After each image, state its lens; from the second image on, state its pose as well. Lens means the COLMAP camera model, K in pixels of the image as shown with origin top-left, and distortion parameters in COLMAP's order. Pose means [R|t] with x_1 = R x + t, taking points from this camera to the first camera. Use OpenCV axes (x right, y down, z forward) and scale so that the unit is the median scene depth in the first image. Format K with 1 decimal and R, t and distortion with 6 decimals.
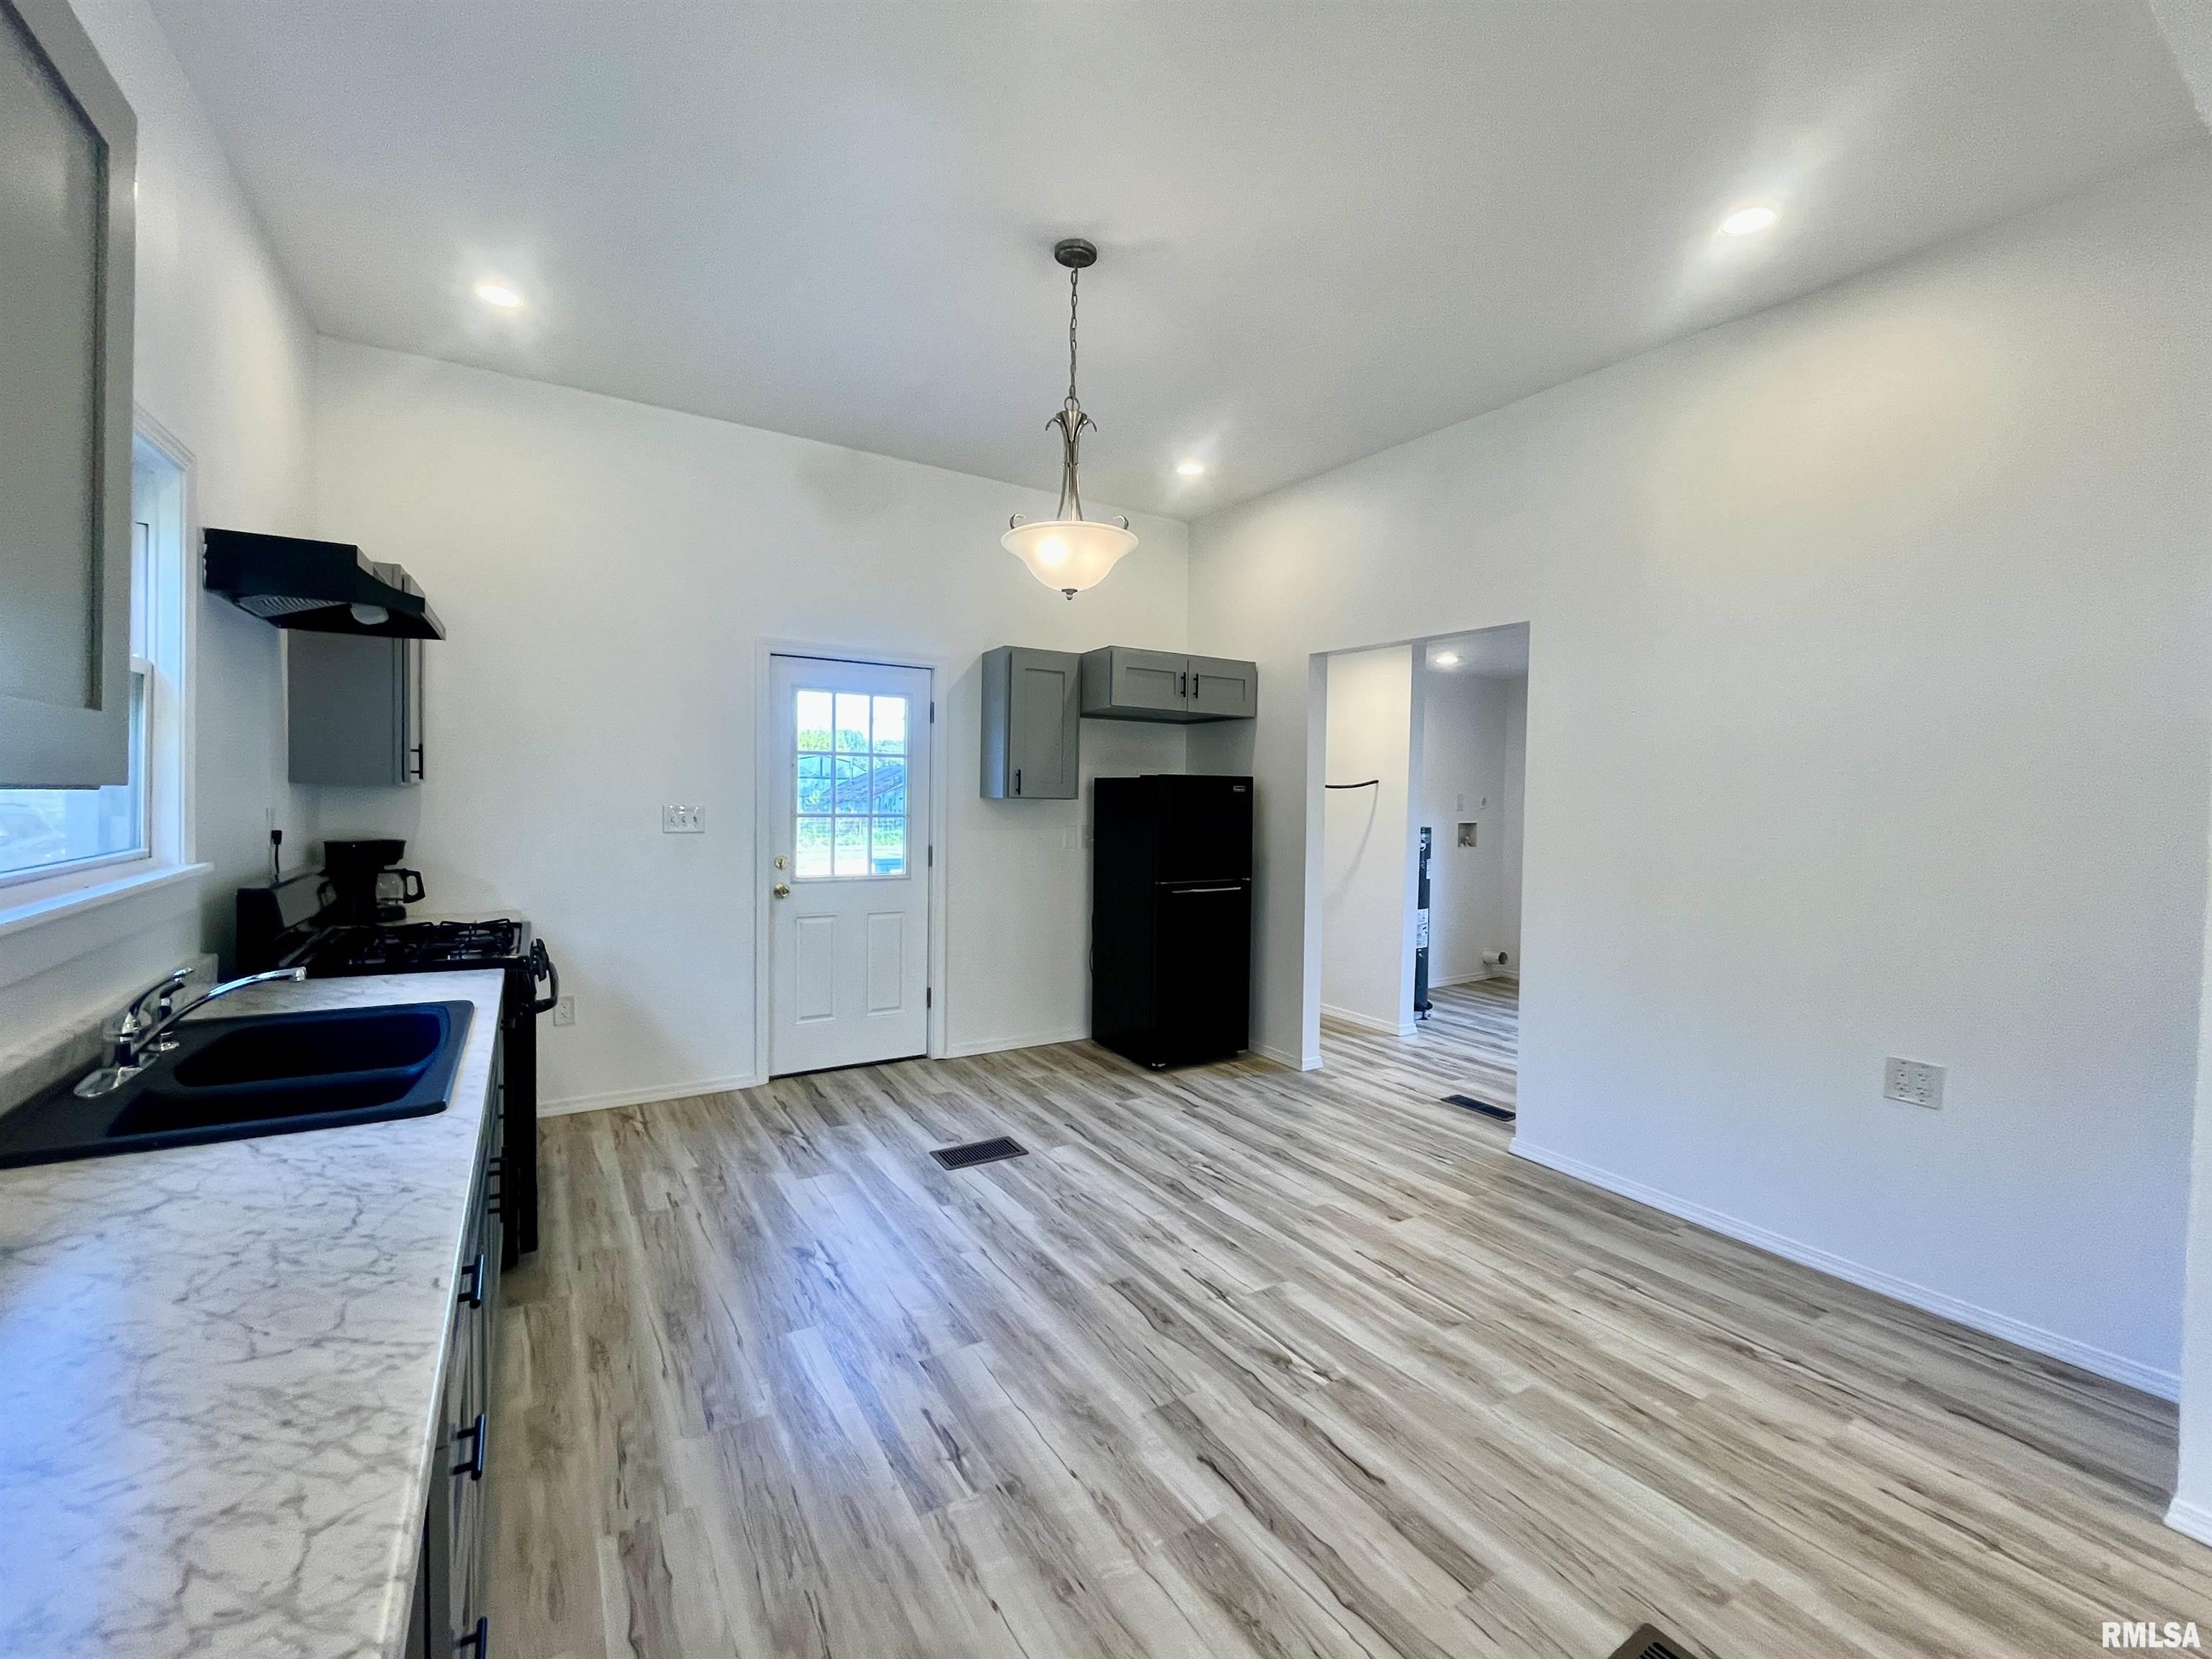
lens RADIAL K [[925.2, 0, 1098.7], [0, 925.2, 827.0], [0, 0, 1]] dist [-0.002633, -0.000442]
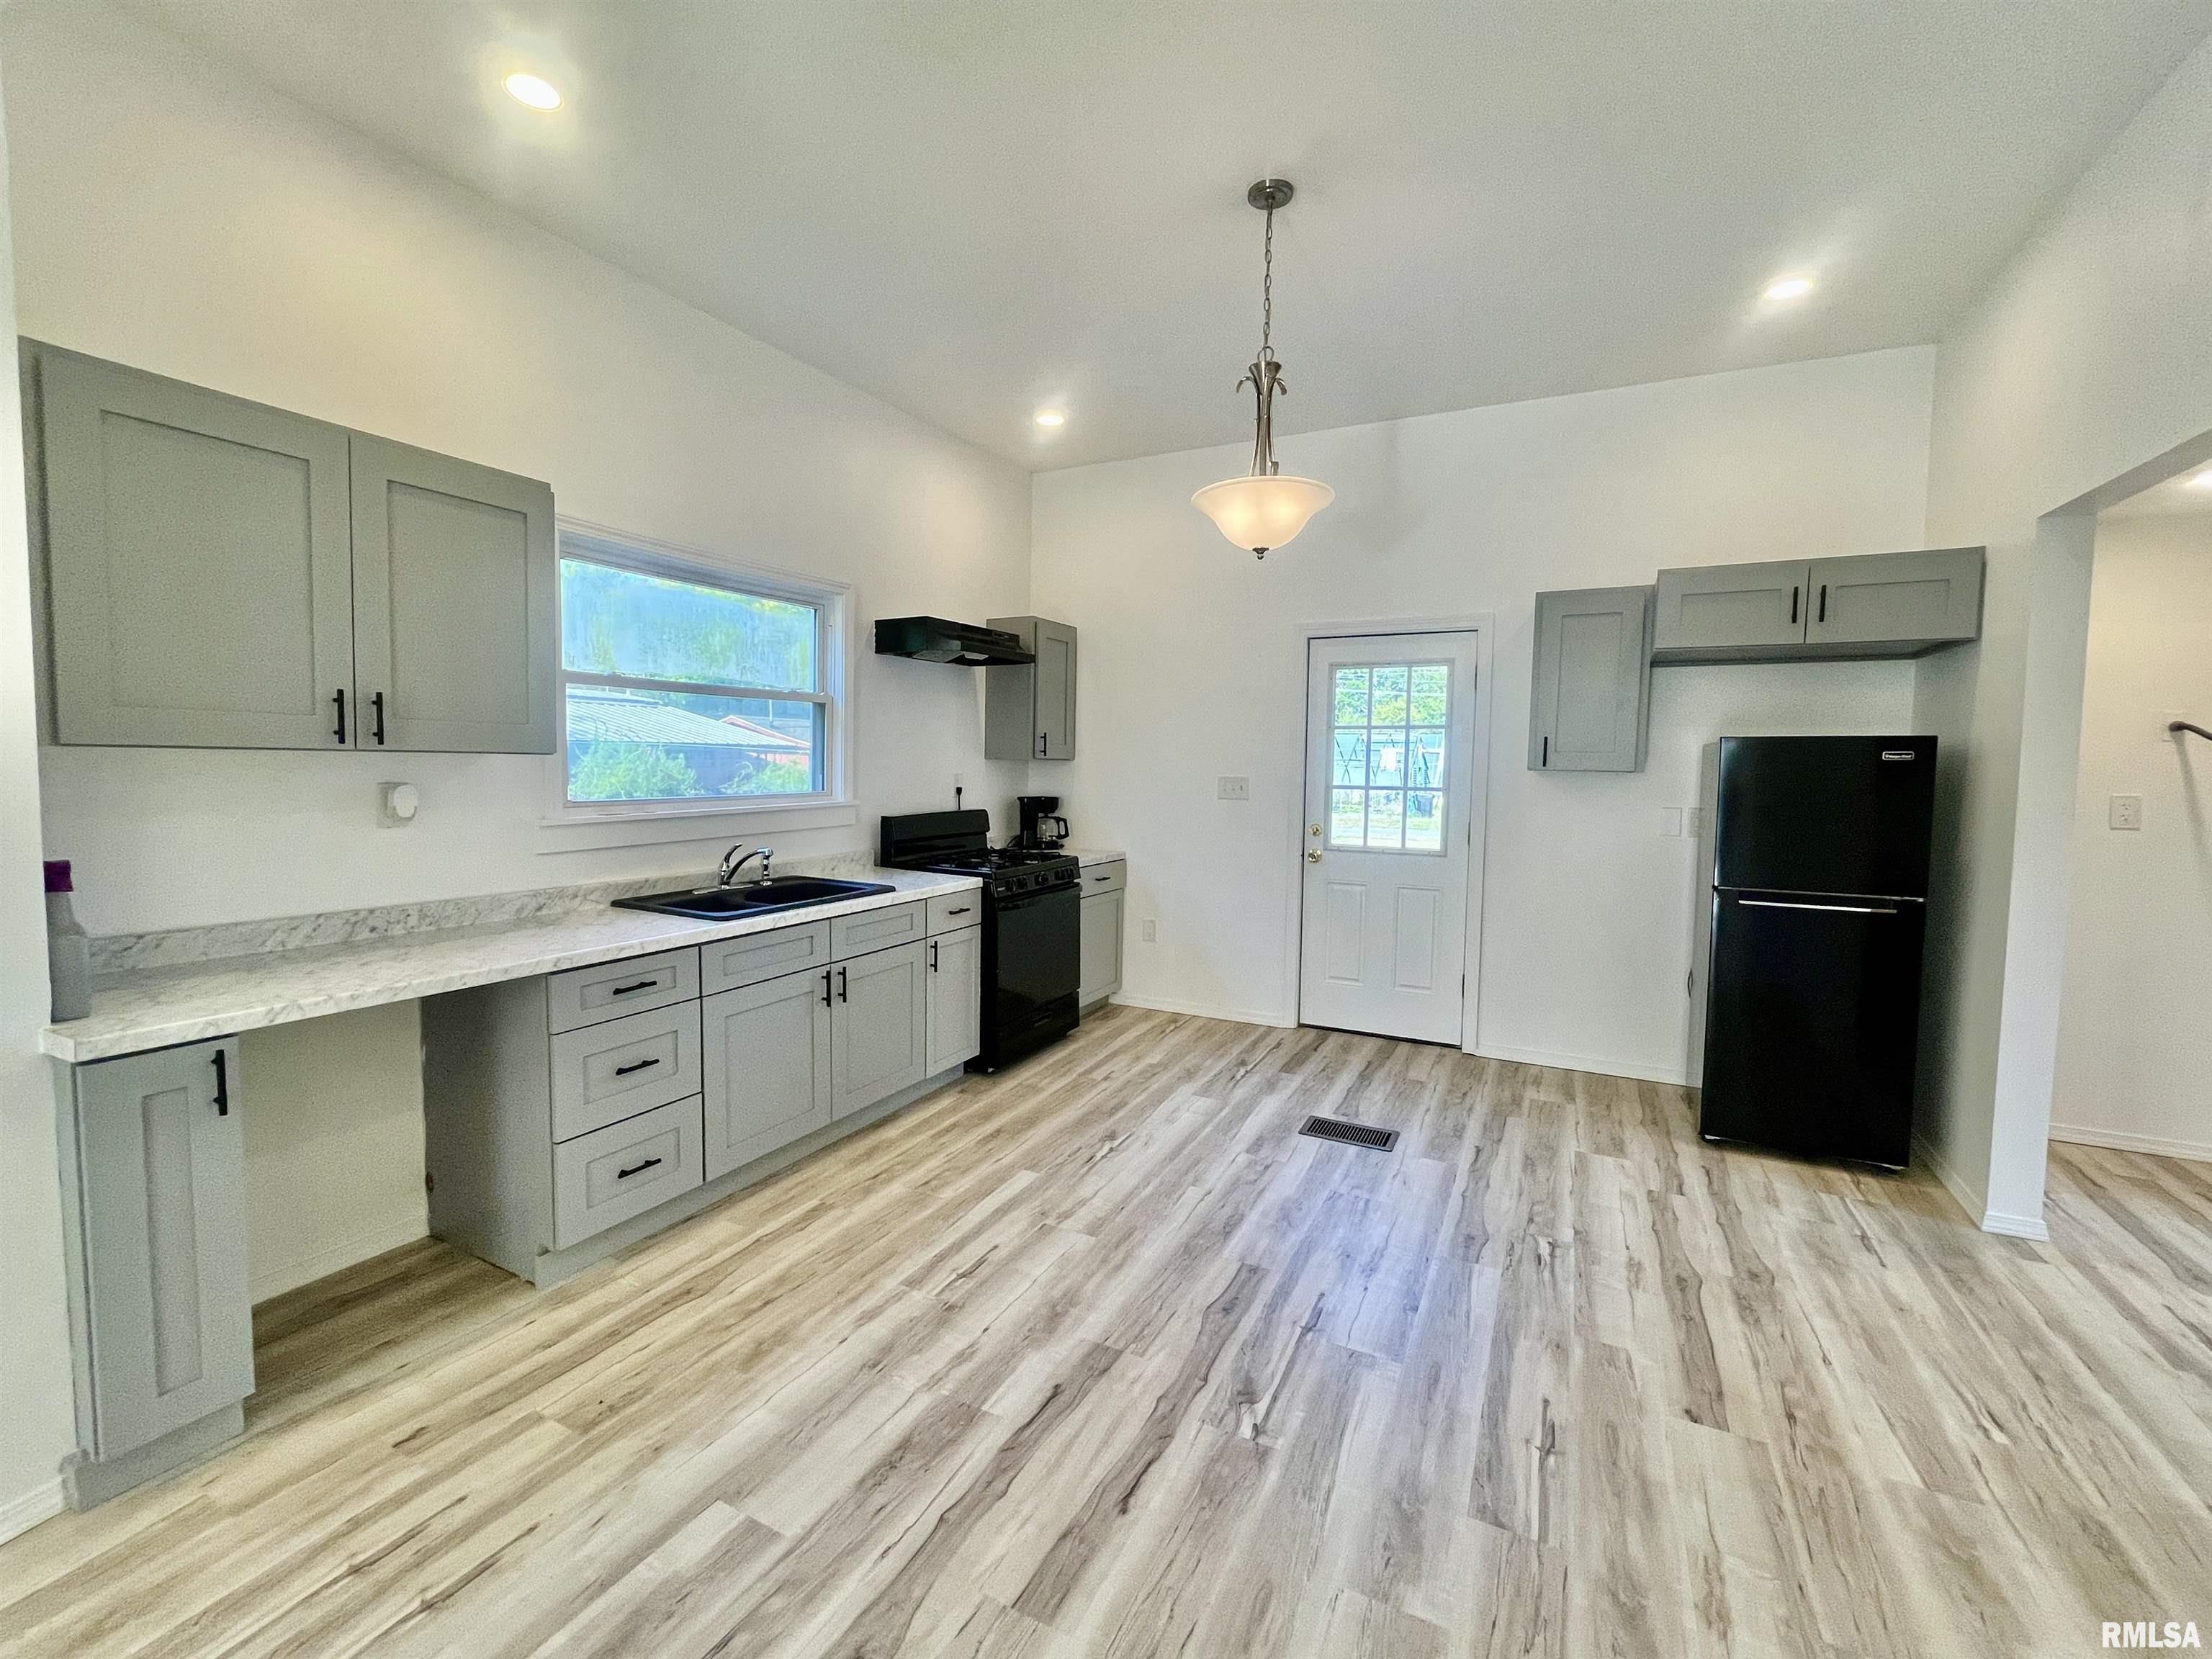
lens RADIAL K [[925.2, 0, 1098.9], [0, 925.2, 826.8], [0, 0, 1]] dist [-0.002633, -0.000442]
pose [[0.517198, 0.049137, -0.854454, 0.595876], [-0.034110, 0.998741, 0.036788, 0.004508], [0.855186, 0.010118, 0.518223, 0.290942]]
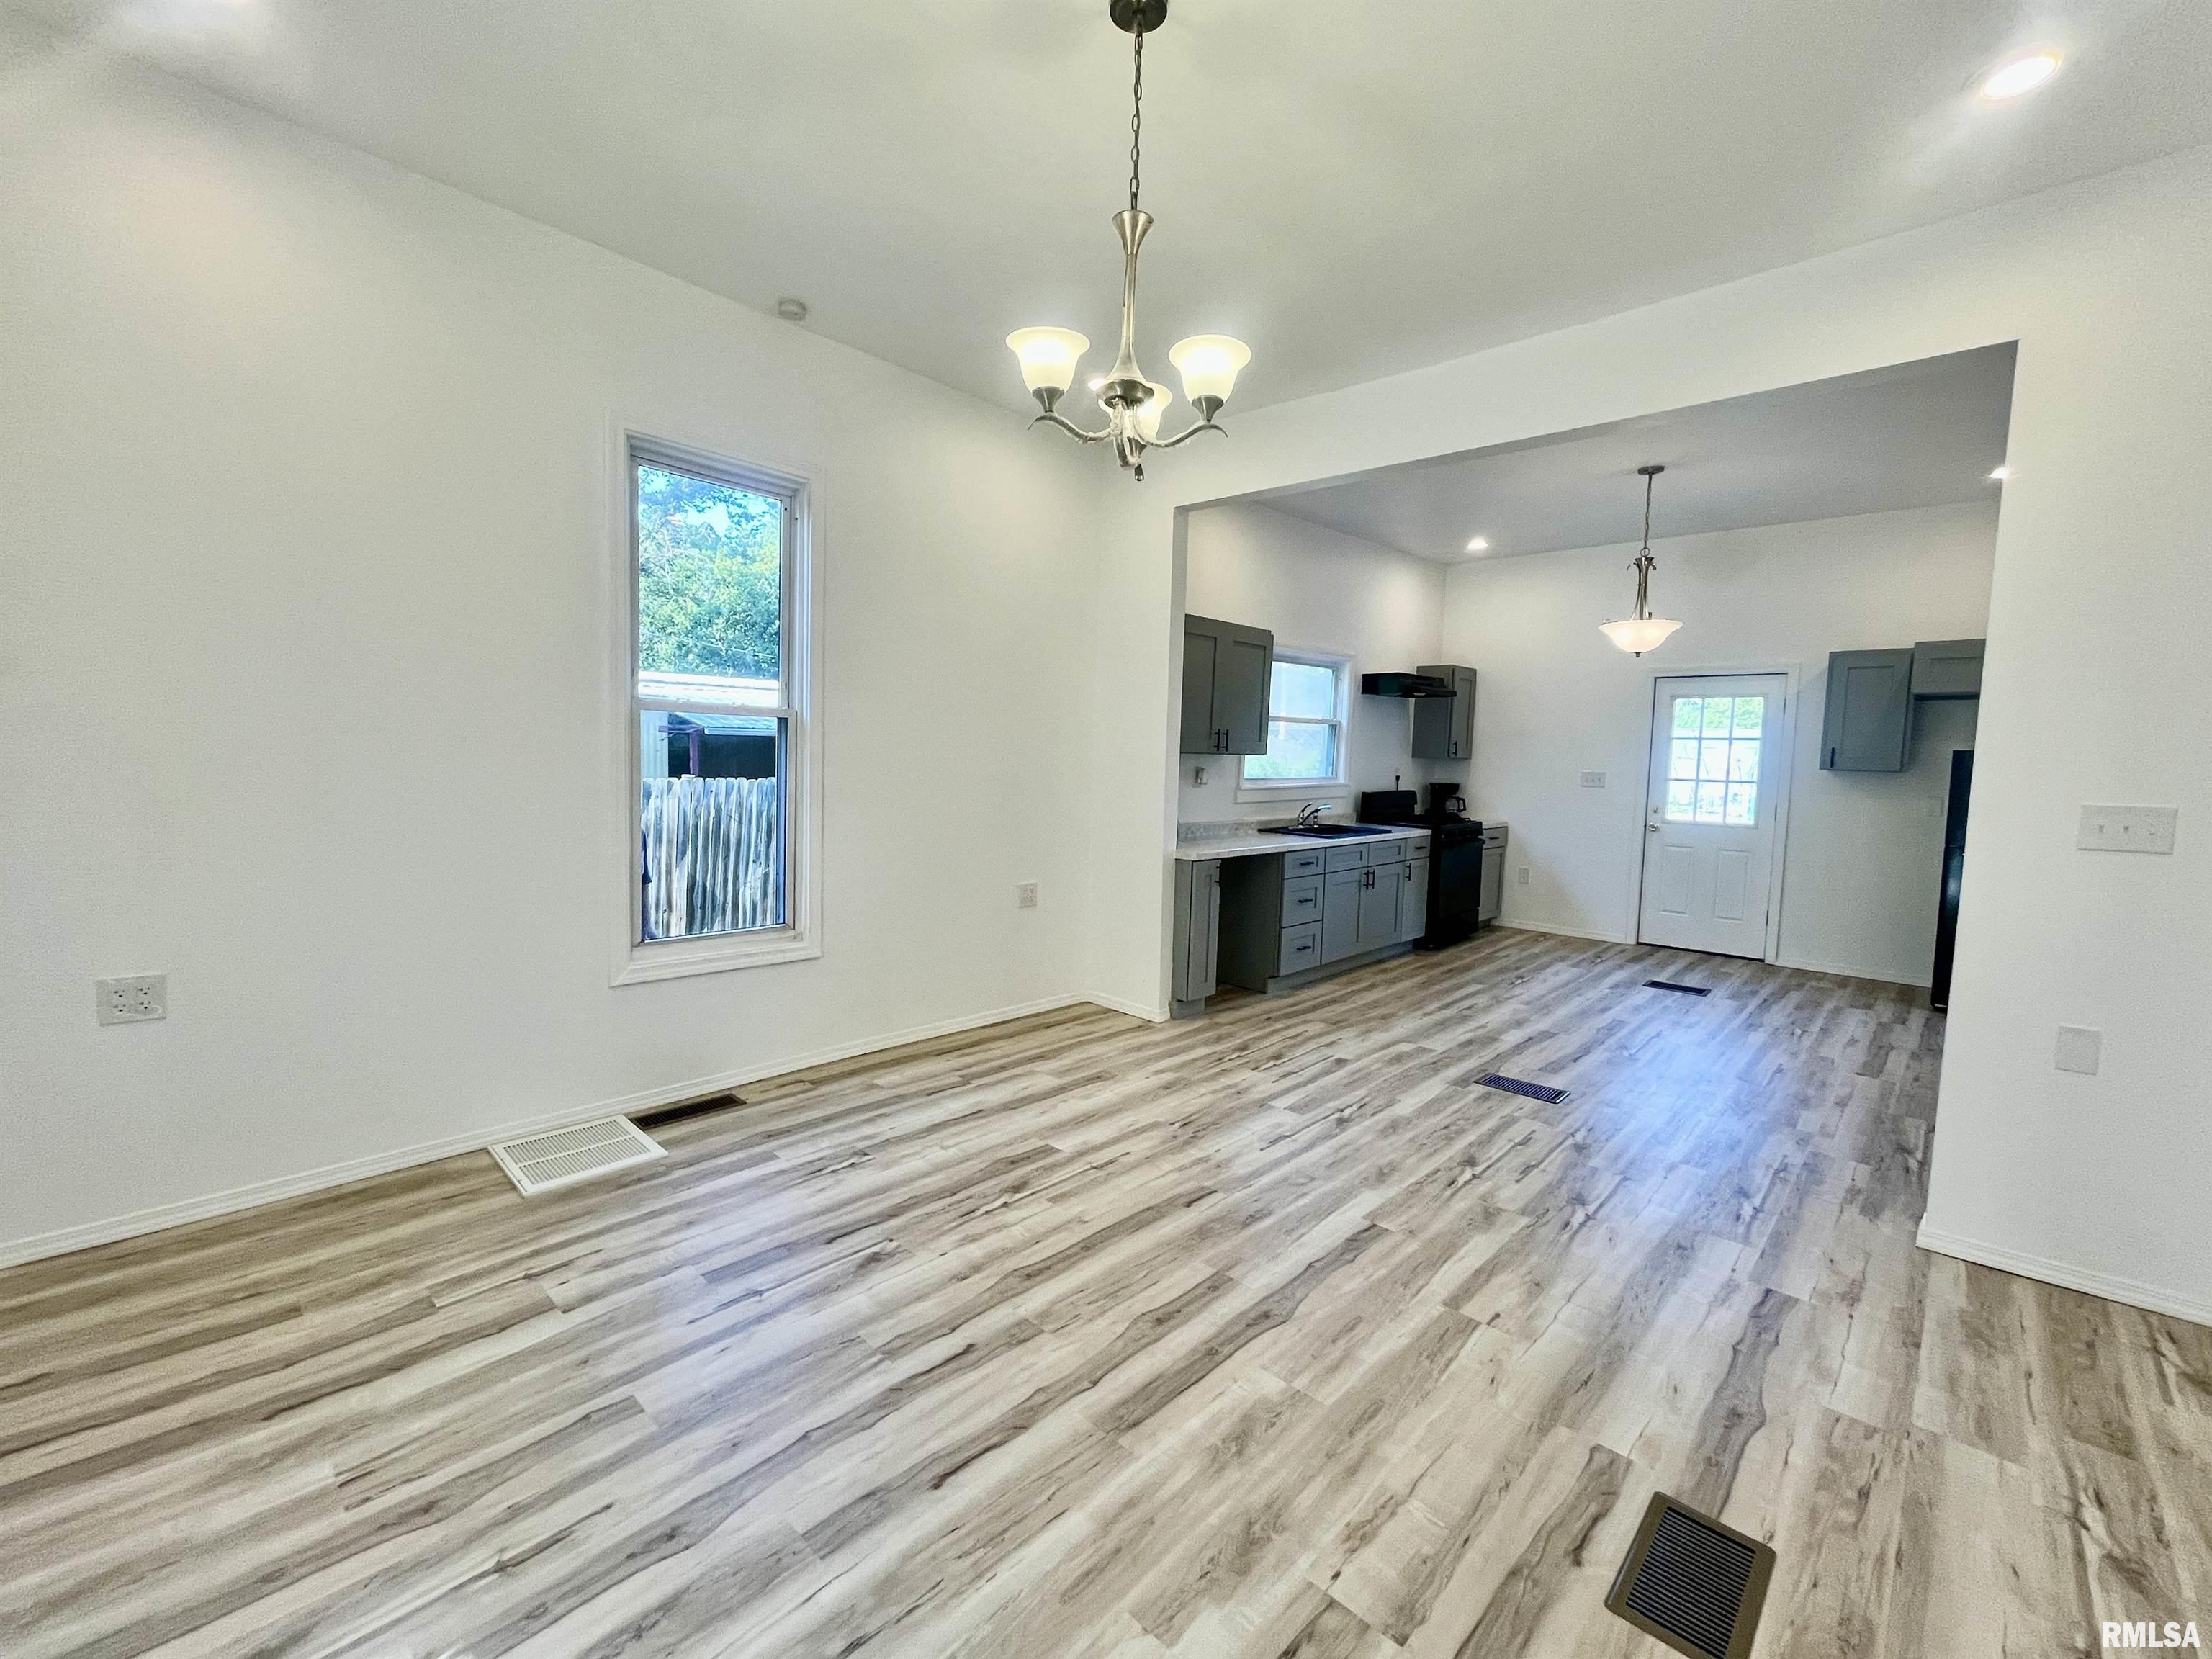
lens RADIAL K [[925.2, 0, 1094.5], [0, 925.2, 826.8], [0, 0, 1]] dist [-0.002633, -0.000442]
pose [[0.244457, 0.068347, -0.967249, 1.254640], [-0.051899, 0.997005, 0.057333, 0.036759], [0.968270, 0.036184, 0.247272, -0.418027]]
